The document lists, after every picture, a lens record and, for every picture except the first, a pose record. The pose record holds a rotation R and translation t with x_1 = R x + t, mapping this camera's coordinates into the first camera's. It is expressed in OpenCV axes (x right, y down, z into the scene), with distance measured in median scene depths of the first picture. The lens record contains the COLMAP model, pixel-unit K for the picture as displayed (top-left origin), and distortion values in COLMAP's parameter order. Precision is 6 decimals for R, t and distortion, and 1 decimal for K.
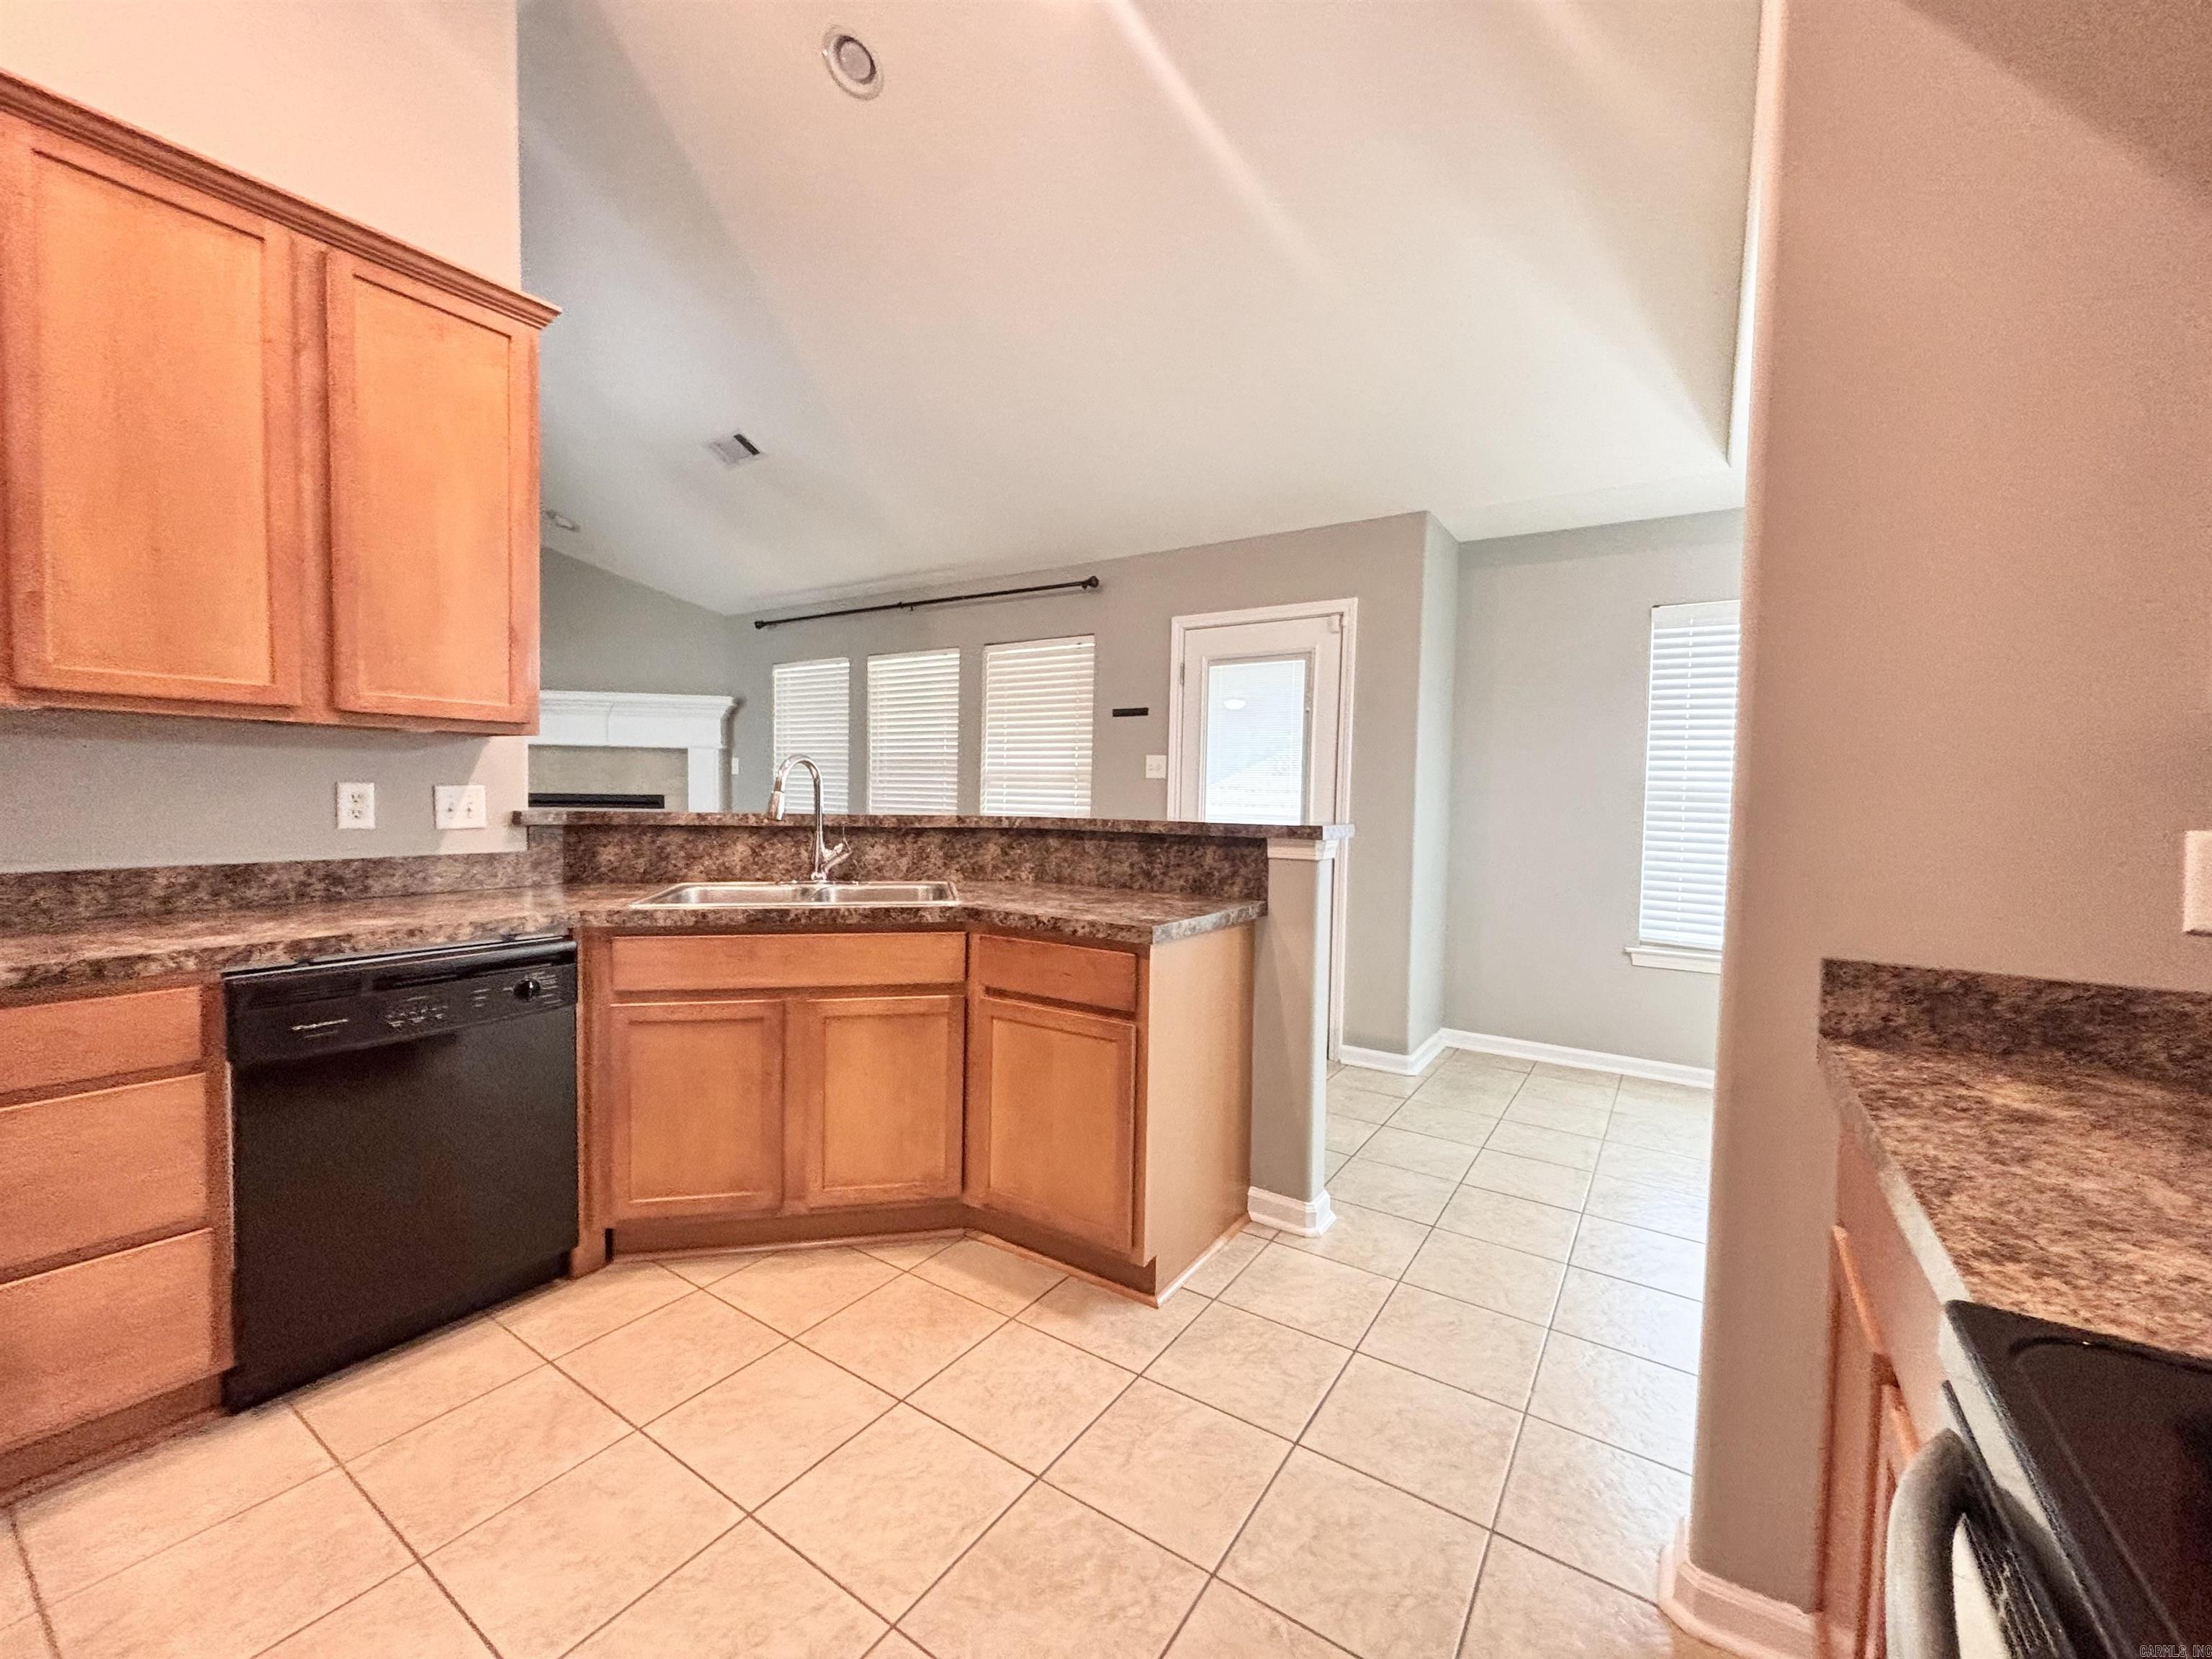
lens RADIAL K [[890.1, 0, 1101.4], [0, 890.1, 836.0], [0, 0, 1]] dist [0.005452, -0.000979]
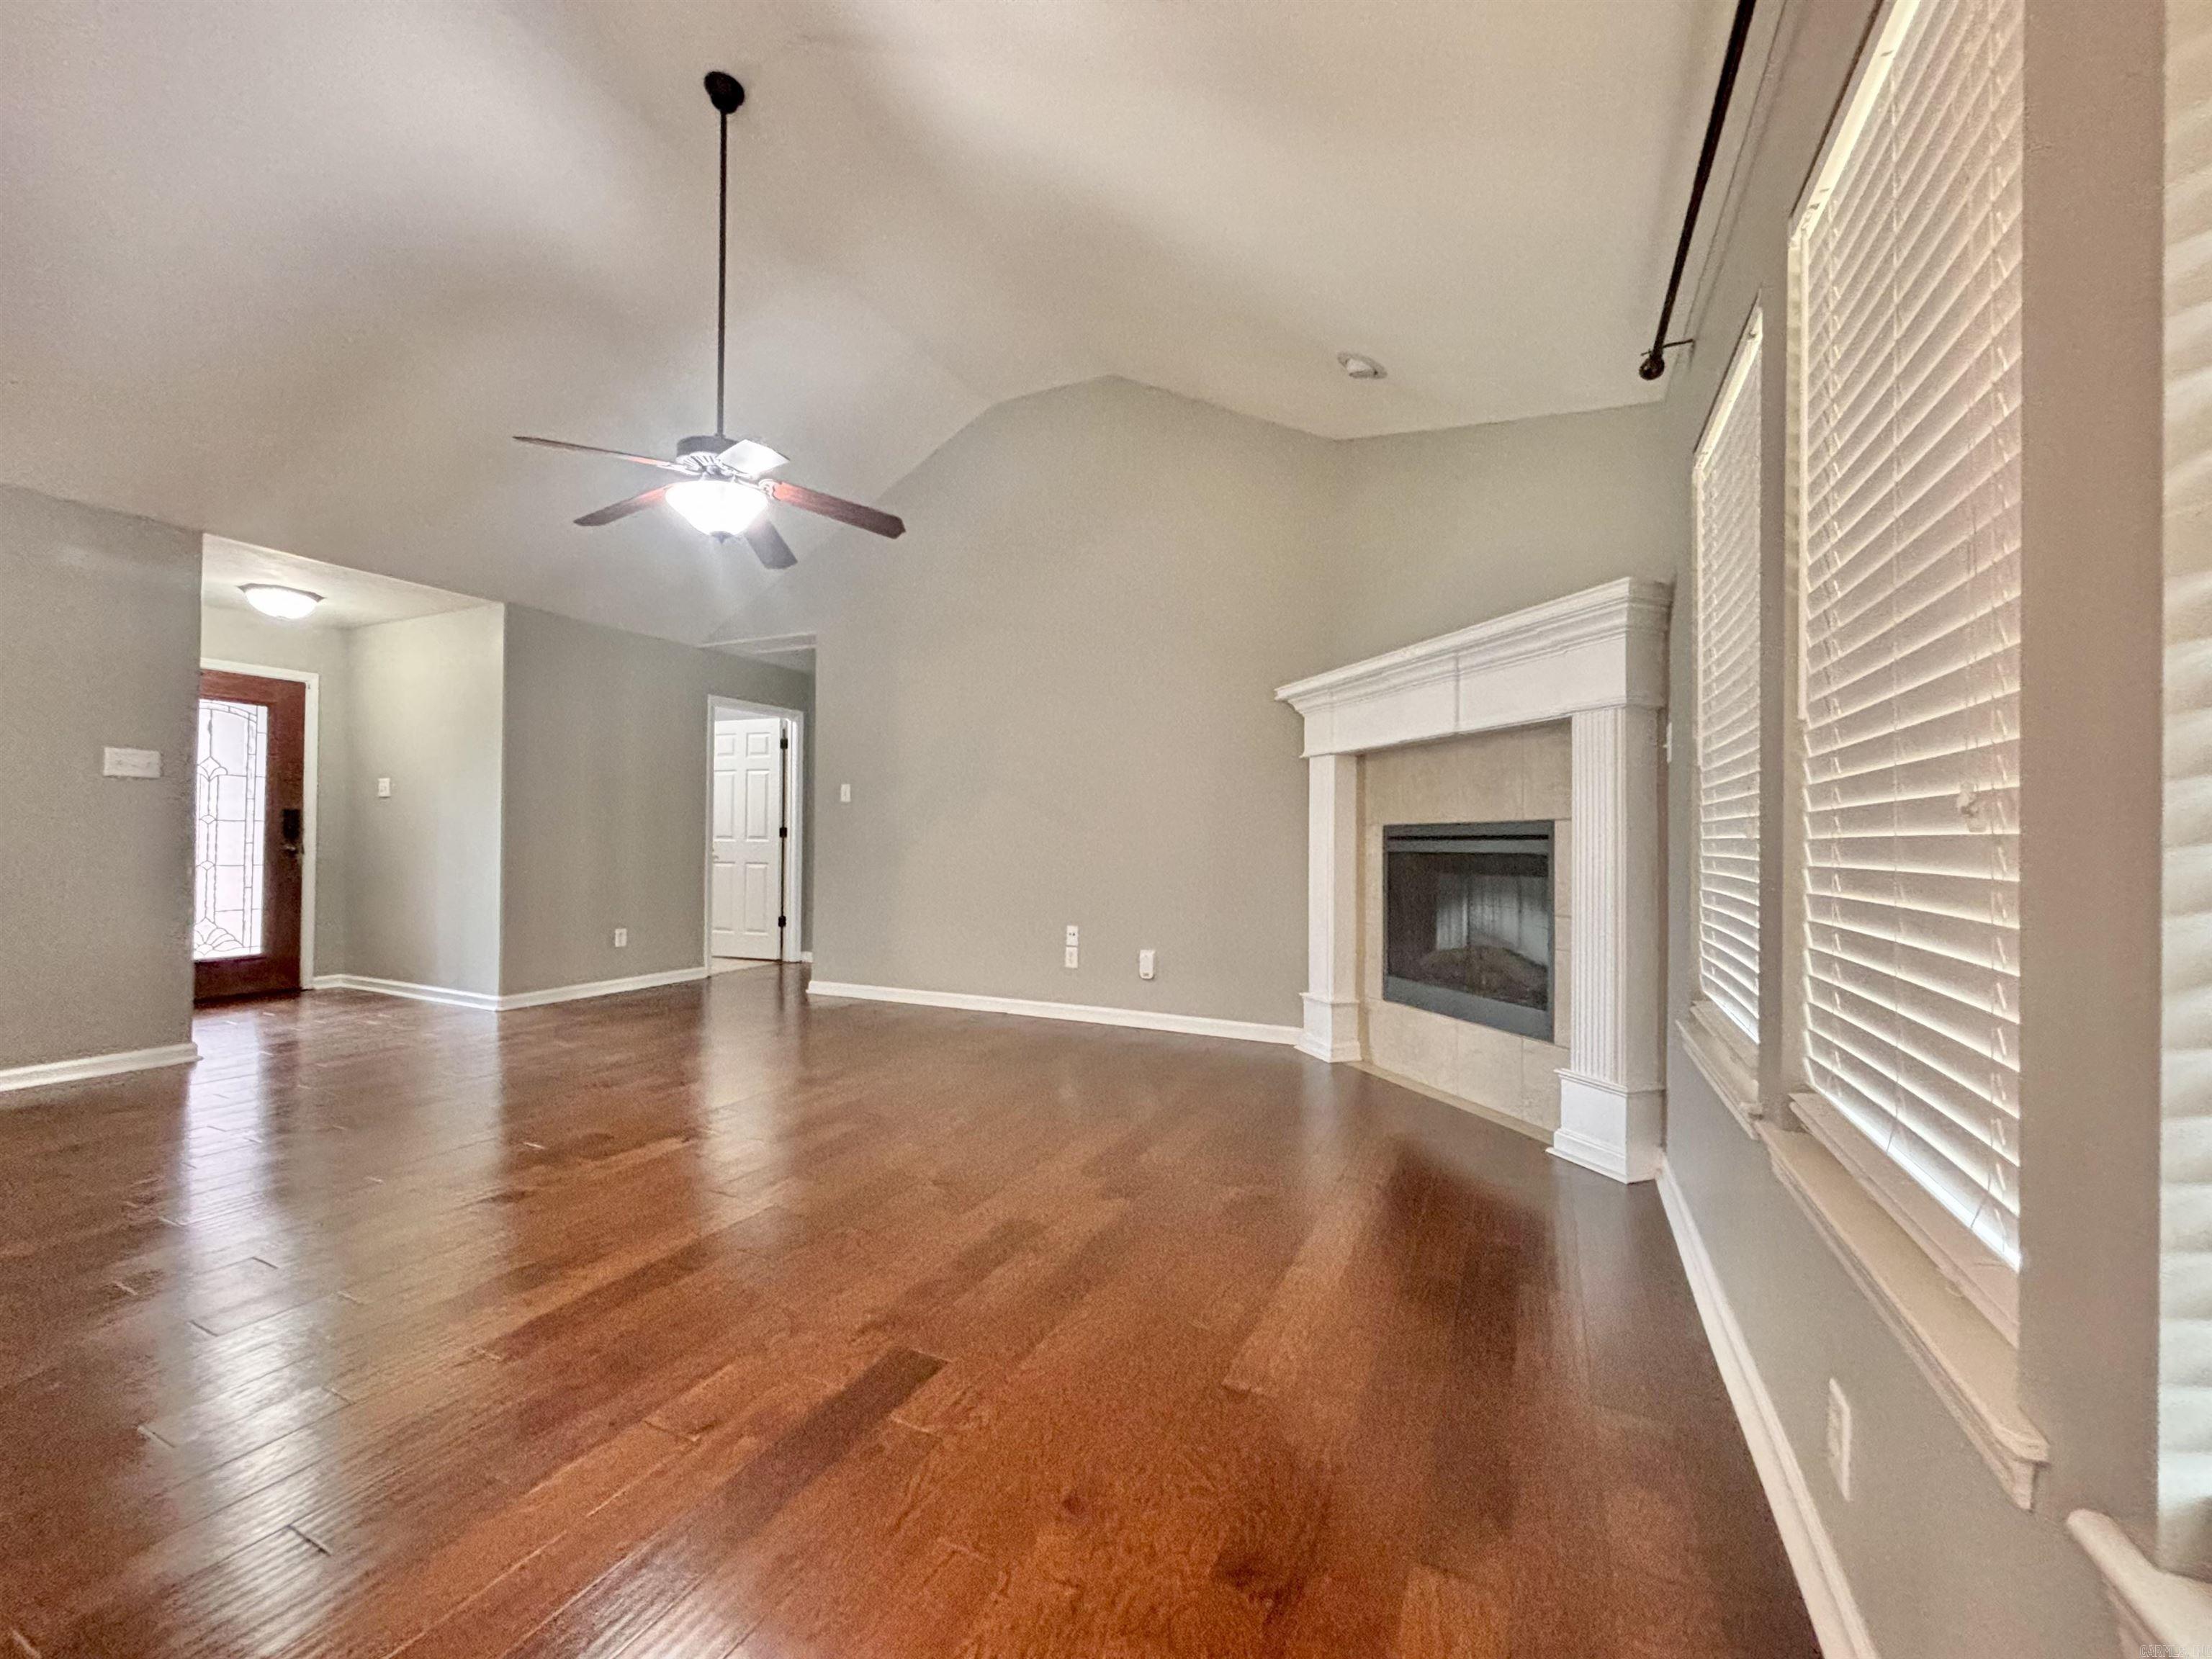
lens RADIAL K [[890.1, 0, 1101.5], [0, 890.1, 830.7], [0, 0, 1]] dist [0.005452, -0.000979]
pose [[0.140594, -0.027962, -0.989672, -0.107512], [-0.059489, 0.997556, -0.036635, -0.017935], [0.988279, 0.064025, 0.138587, 1.976847]]
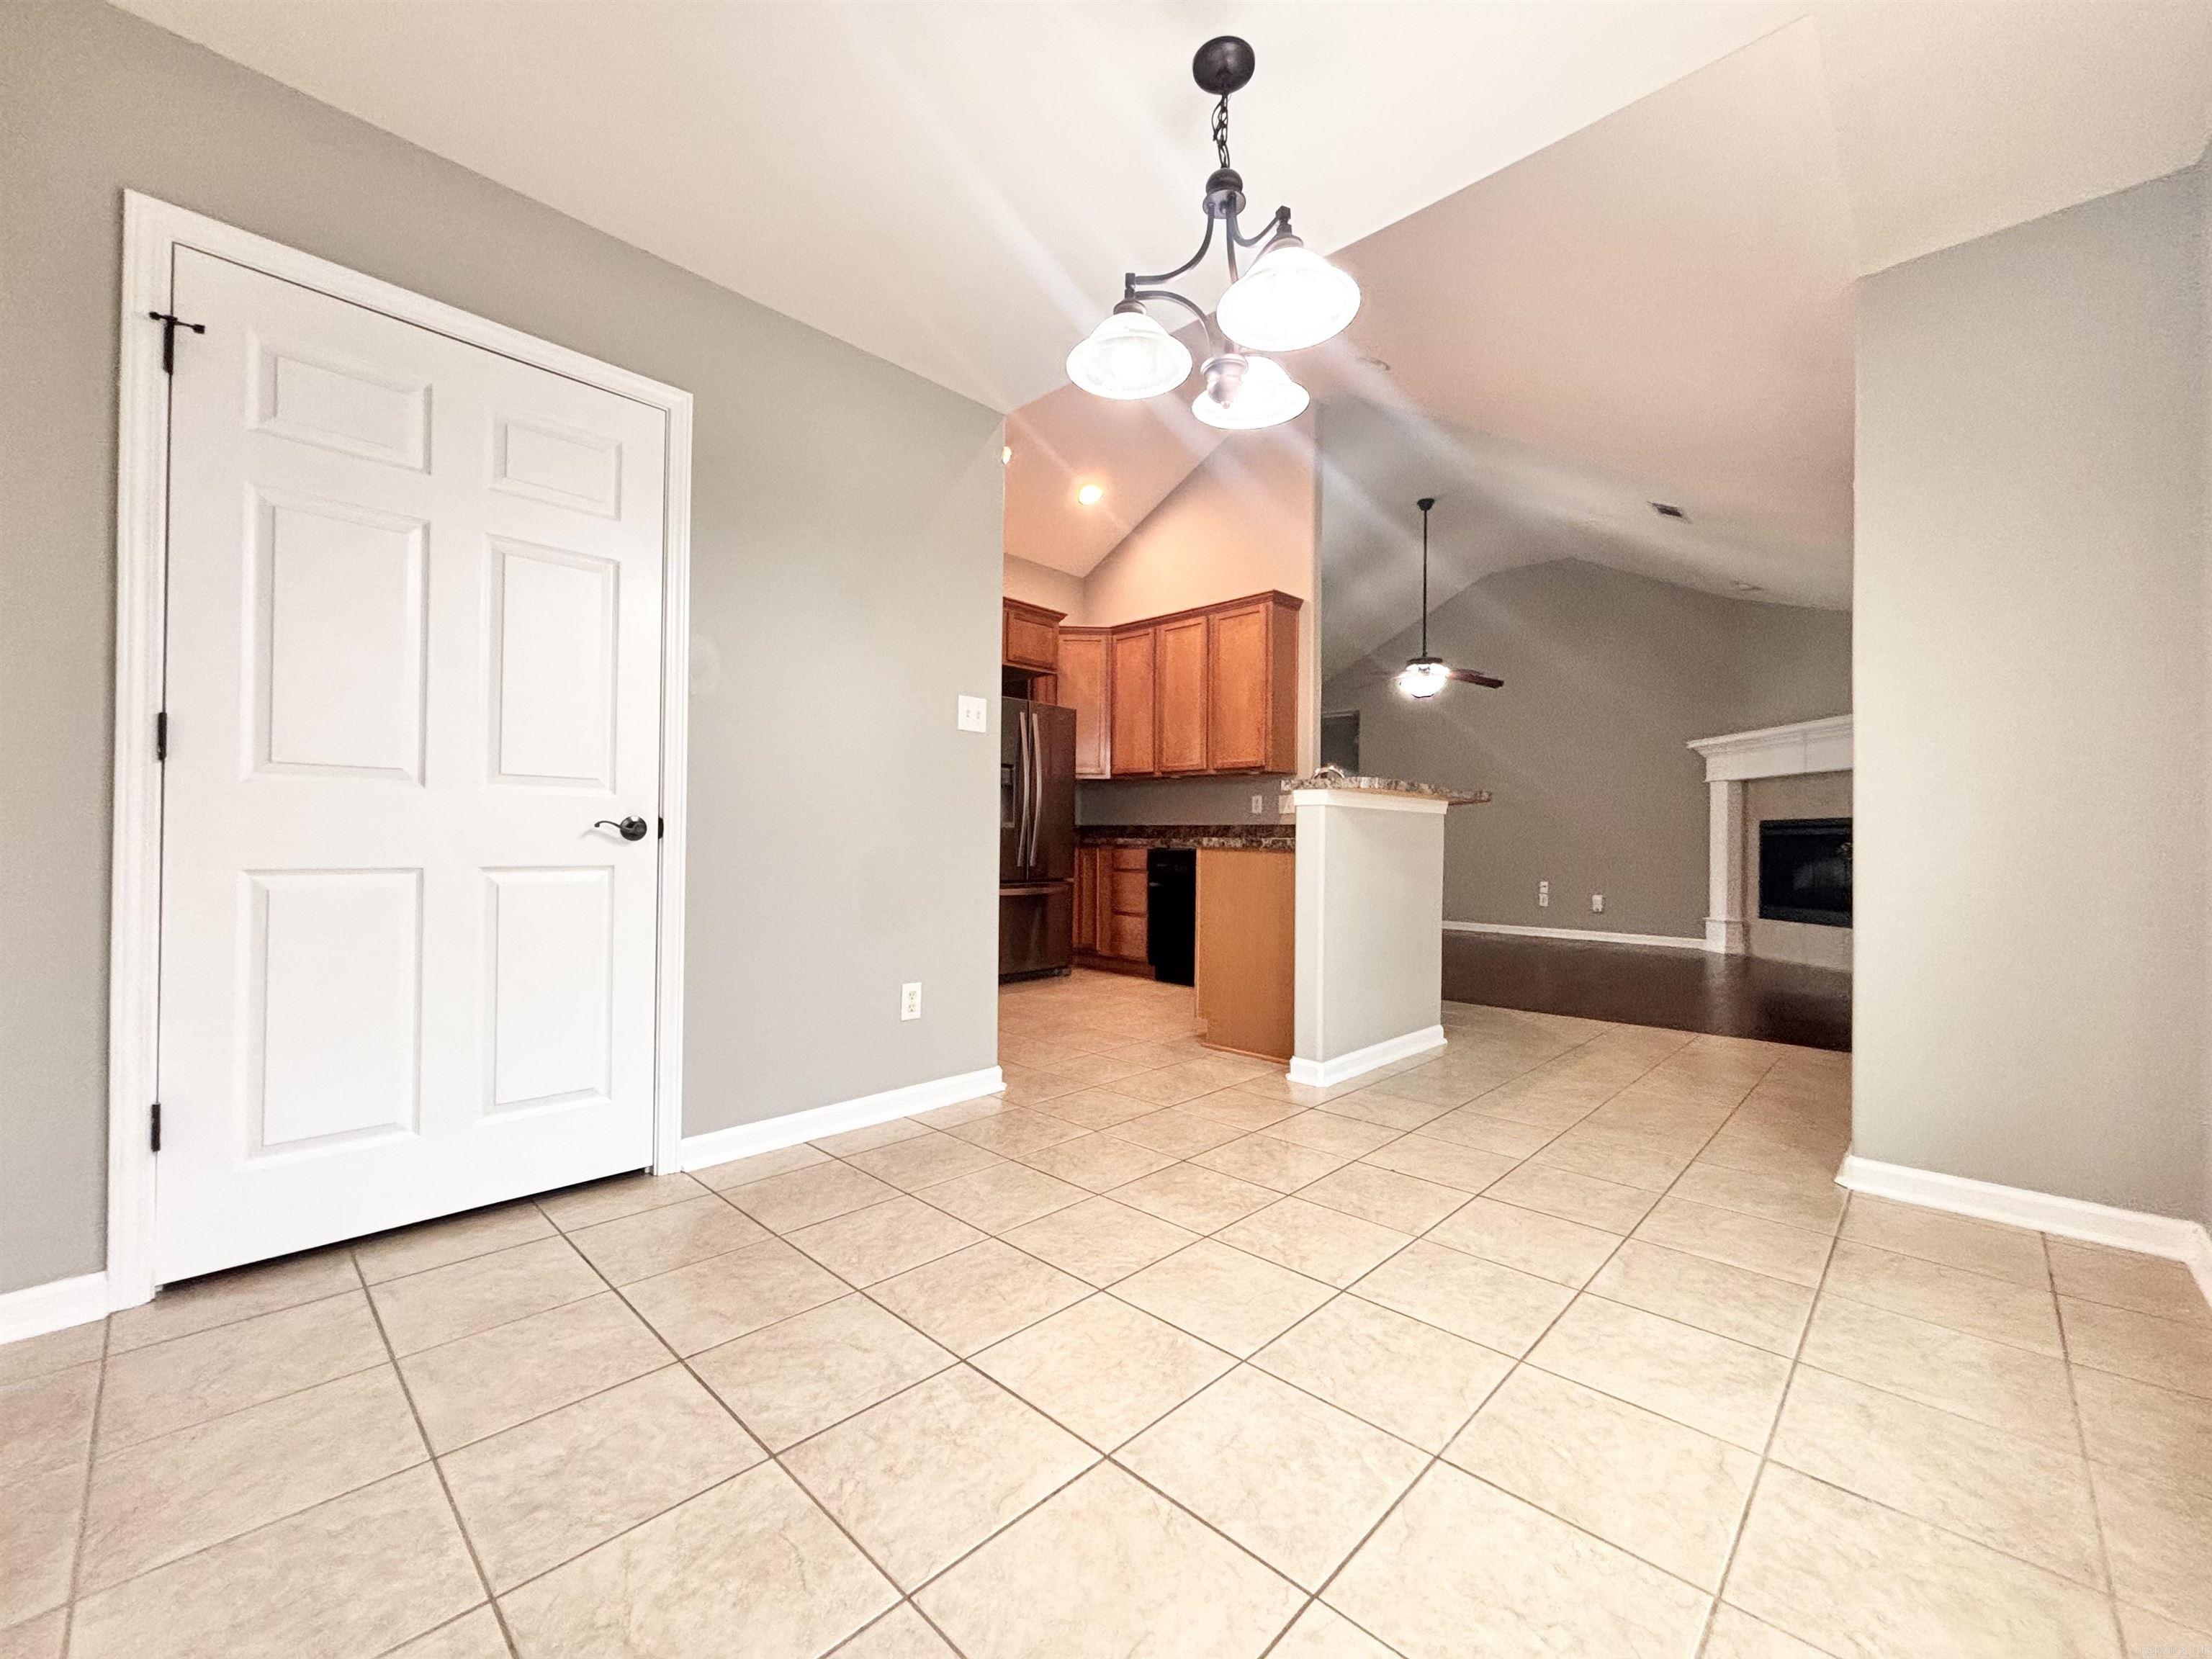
lens RADIAL K [[890.1, 0, 1118.3], [0, 890.1, 844.3], [0, 0, 1]] dist [0.005452, -0.000979]
pose [[-0.169399, -0.018135, -0.985381, 1.783592], [-0.062544, 0.998013, -0.007615, 0.127345], [0.983561, 0.060340, -0.170197, 1.050917]]
